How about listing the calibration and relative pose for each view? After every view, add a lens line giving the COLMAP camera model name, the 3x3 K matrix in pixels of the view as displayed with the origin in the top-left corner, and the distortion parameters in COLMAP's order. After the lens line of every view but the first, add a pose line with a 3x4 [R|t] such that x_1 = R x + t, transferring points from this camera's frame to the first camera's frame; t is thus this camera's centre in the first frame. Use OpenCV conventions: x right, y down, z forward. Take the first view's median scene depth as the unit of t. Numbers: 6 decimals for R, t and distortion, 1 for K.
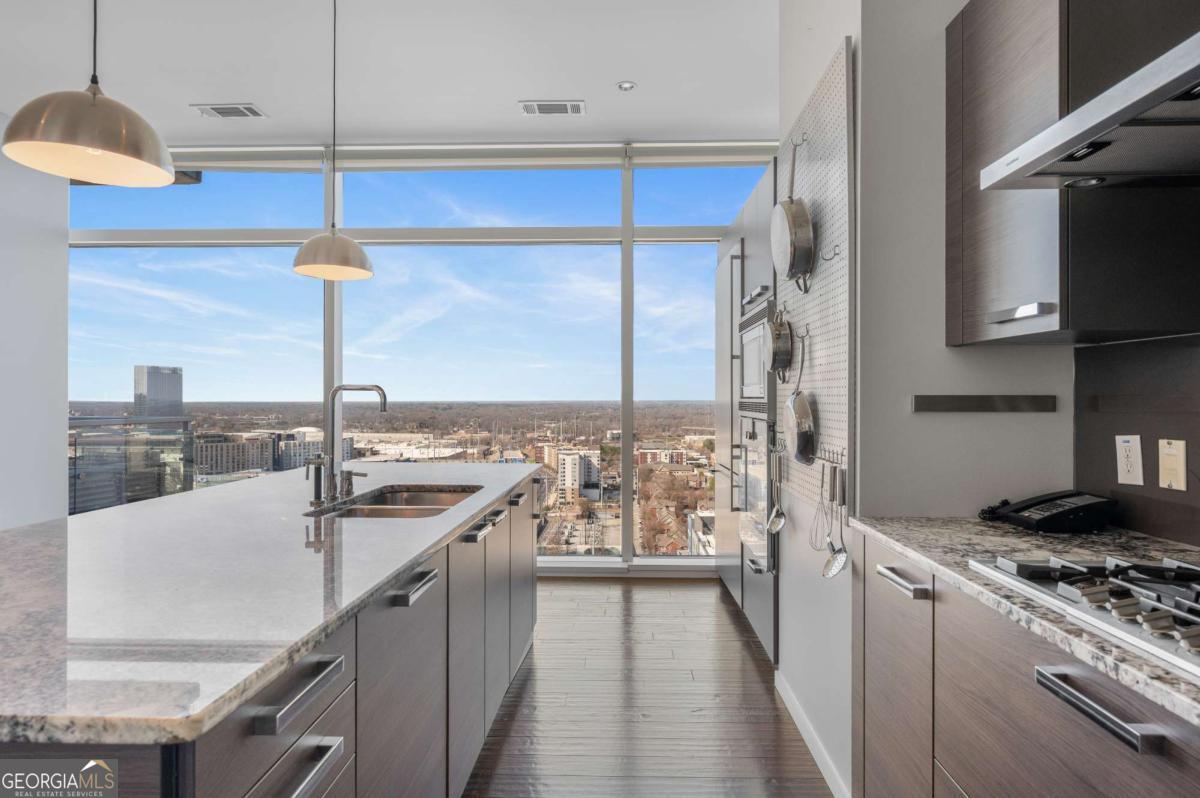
lens RADIAL K [[685.8, 0, 598.0], [0, 685.8, 390.7], [0, 0, 1]] dist [0.022986, -0.000937]
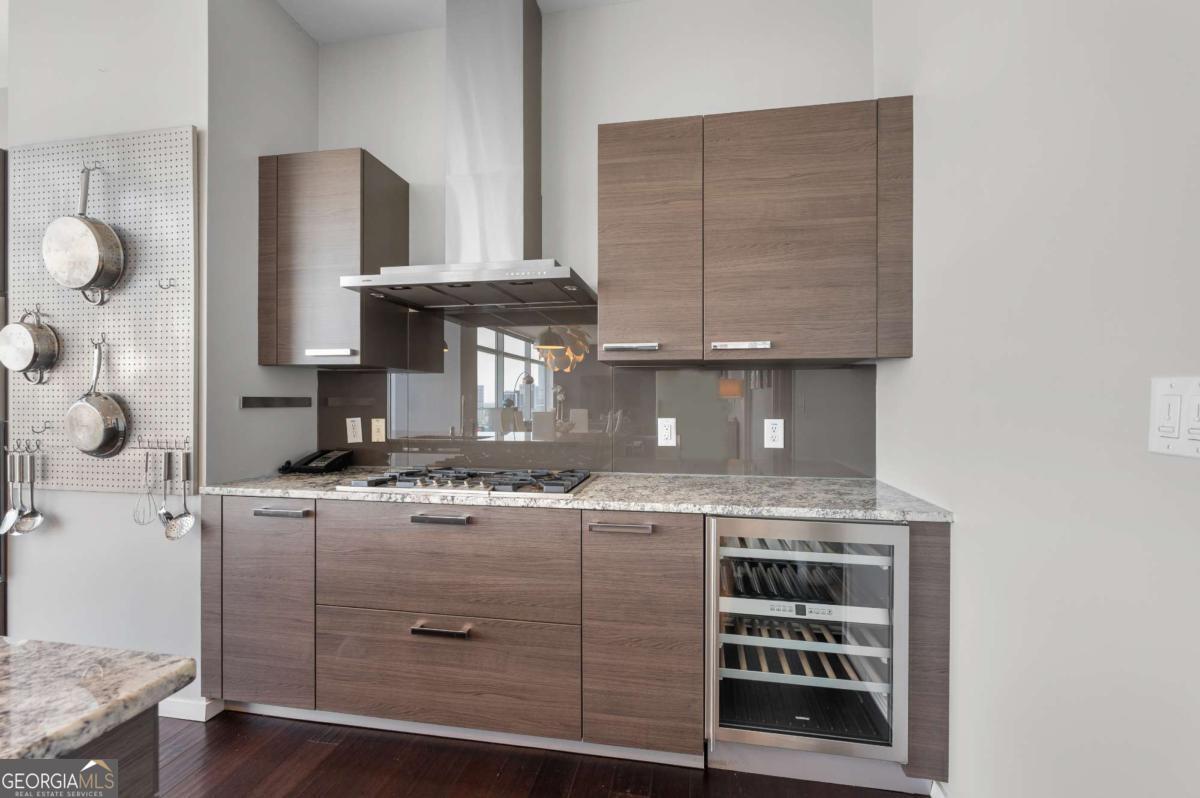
lens RADIAL K [[516.9, 0, 606.9], [0, 516.9, 404.3], [0, 0, 1]] dist [0.000655, 0.000432]
pose [[0.158932, -0.003221, 0.987284, -0.558213], [-0.012371, 0.999910, 0.005254, 0.008546], [-0.987212, -0.013049, 0.158878, 0.056144]]
